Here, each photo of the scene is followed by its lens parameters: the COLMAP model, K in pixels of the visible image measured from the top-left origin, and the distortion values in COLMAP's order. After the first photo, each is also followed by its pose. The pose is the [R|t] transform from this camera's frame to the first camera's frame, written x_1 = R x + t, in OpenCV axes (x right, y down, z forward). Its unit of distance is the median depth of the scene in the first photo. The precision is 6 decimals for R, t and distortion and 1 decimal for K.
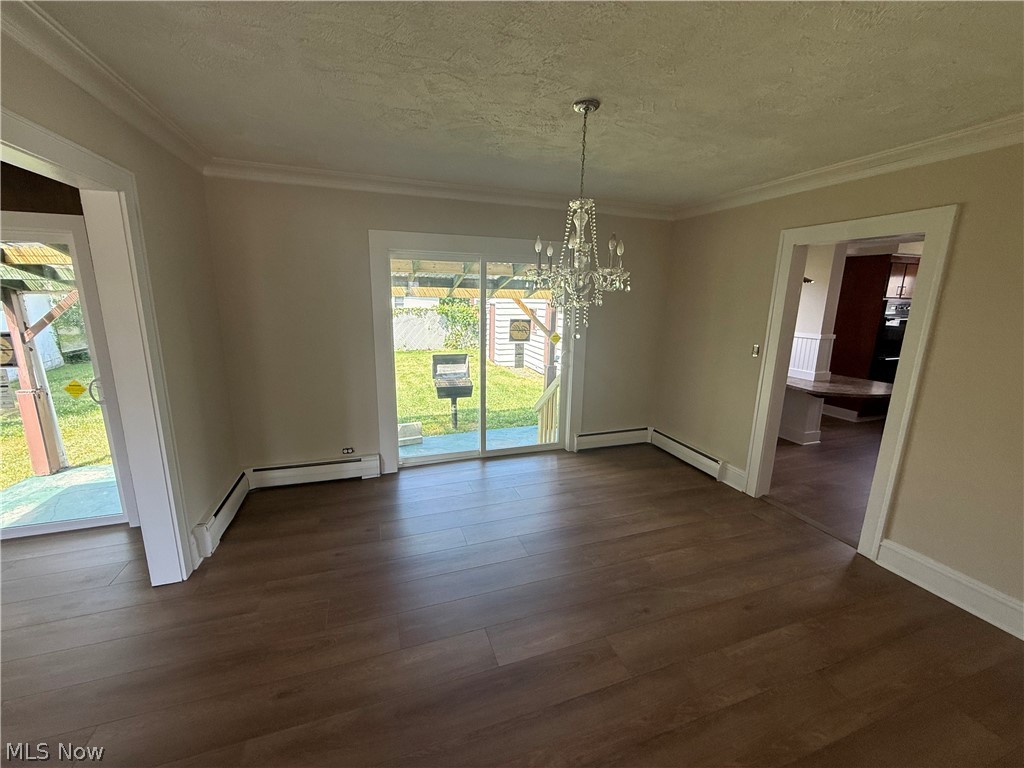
lens RADIAL K [[408.6, 0, 510.8], [0, 408.6, 380.9], [0, 0, 1]] dist [-0.002390, 0.000049]
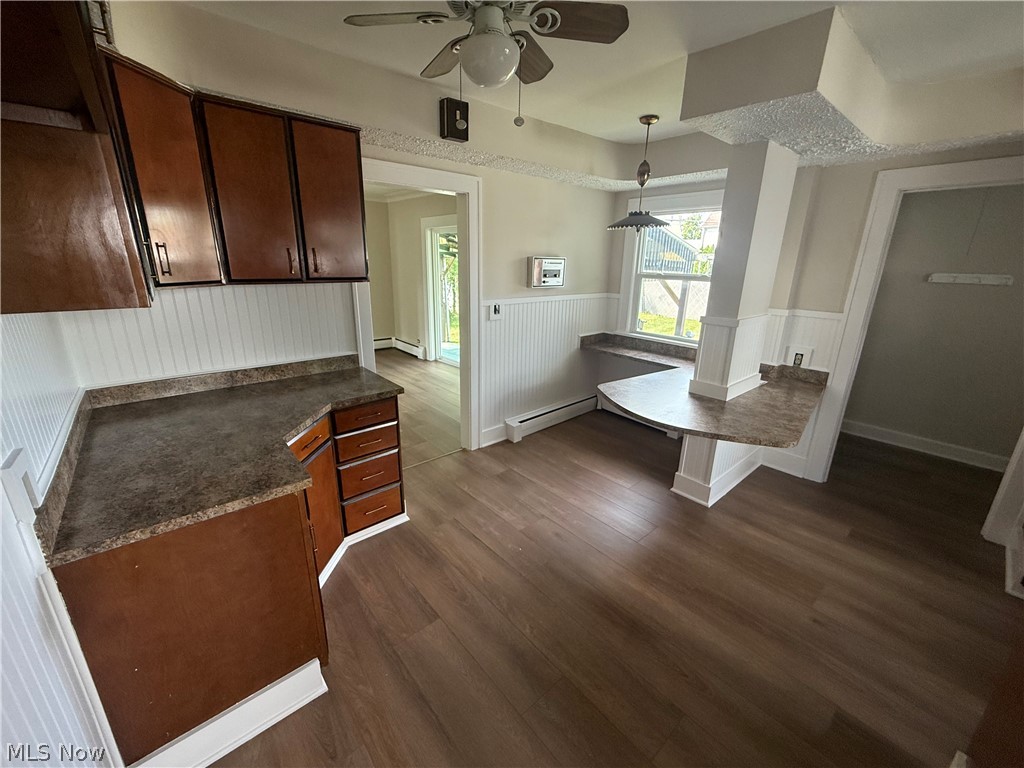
lens RADIAL K [[408.6, 0, 508.9], [0, 408.6, 382.3], [0, 0, 1]] dist [-0.002390, 0.000049]
pose [[0.368914, 0.257305, -0.893139, 2.019496], [-0.199809, 0.960407, 0.194153, -0.127640], [0.907733, 0.106831, 0.405719, 0.875022]]
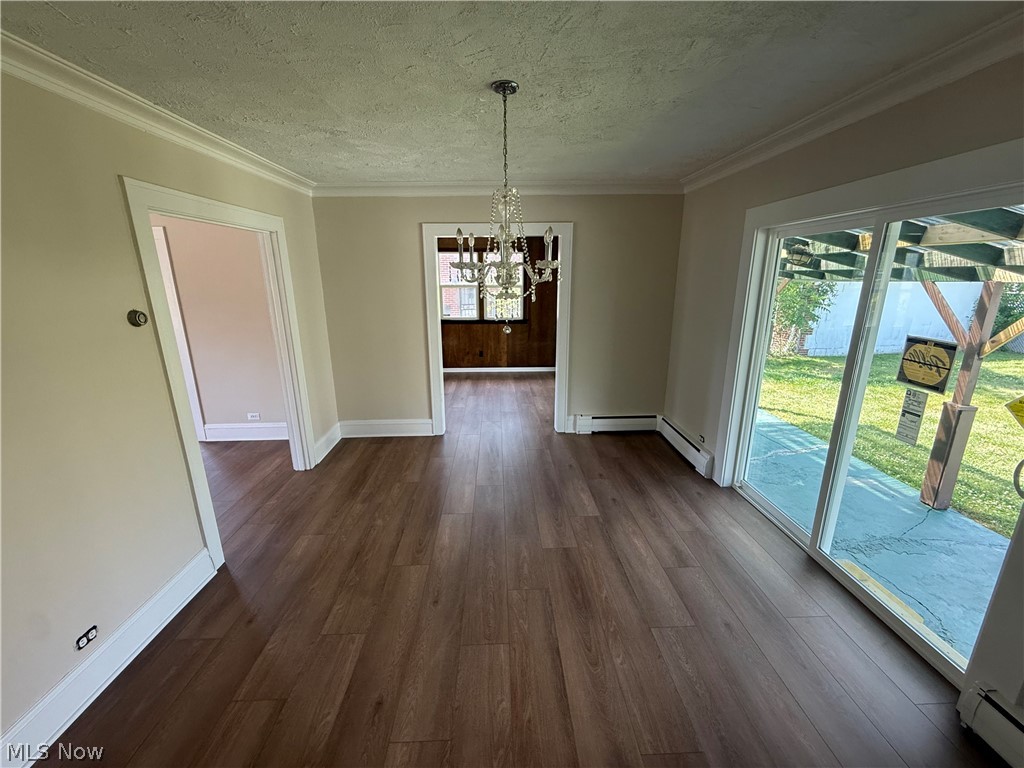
lens RADIAL K [[408.6, 0, 513.7], [0, 408.6, 382.8], [0, 0, 1]] dist [-0.002390, 0.000049]
pose [[-0.287127, 0.230973, -0.929629, 0.889607], [-0.191476, 0.937068, 0.291961, -0.227489], [0.938560, 0.261831, -0.224831, 1.032369]]
